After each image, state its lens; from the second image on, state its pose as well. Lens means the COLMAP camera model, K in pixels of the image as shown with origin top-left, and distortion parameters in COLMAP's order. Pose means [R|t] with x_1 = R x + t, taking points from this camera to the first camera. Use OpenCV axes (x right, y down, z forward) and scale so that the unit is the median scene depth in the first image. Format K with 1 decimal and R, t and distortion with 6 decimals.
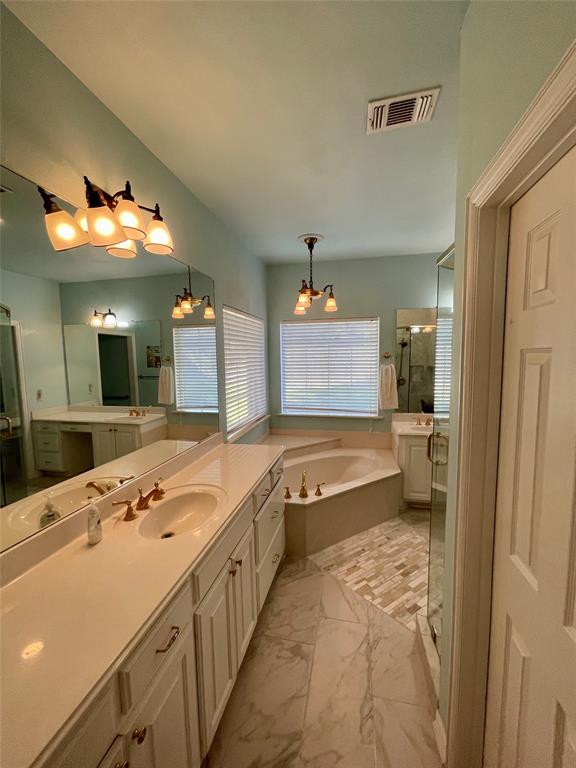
lens RADIAL K [[308.9, 0, 288.0], [0, 308.9, 384.0], [0, 0, 1]] dist [-0.002130, 0.000248]
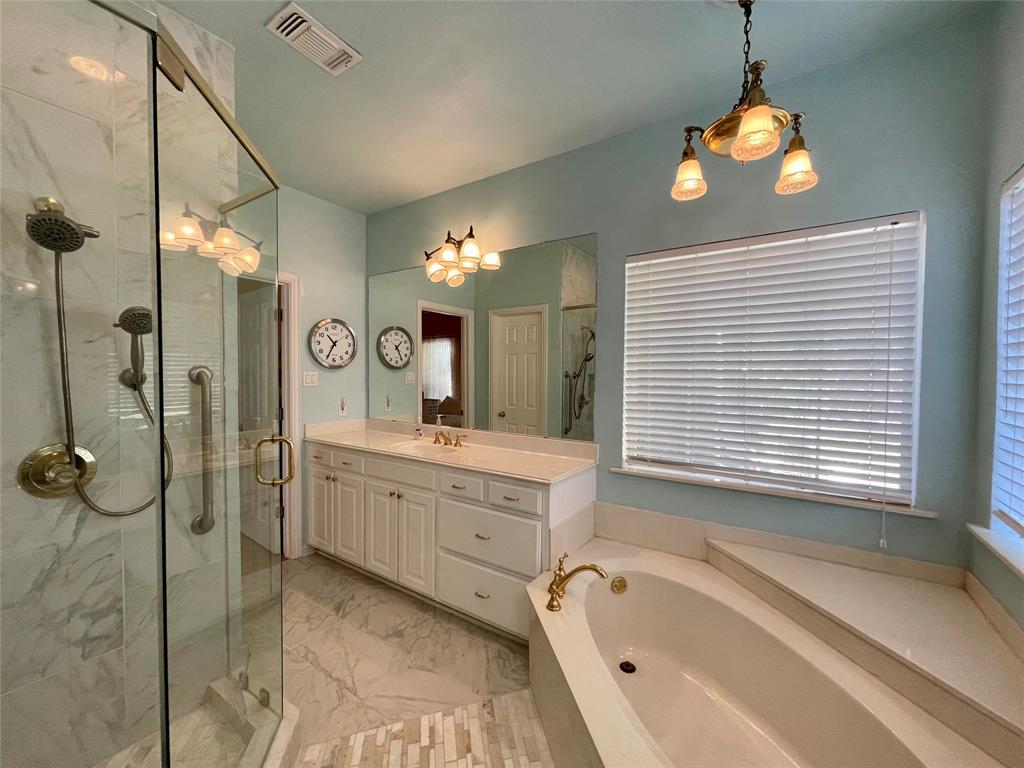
lens RADIAL K [[411.9, 0, 517.6], [0, 411.9, 384.5], [0, 0, 1]] dist [-0.002130, 0.000248]
pose [[-0.372260, 0.021980, -0.927868, 0.934167], [-0.077760, 0.995466, 0.054778, -0.024570], [0.924865, 0.092543, -0.368863, 1.515408]]
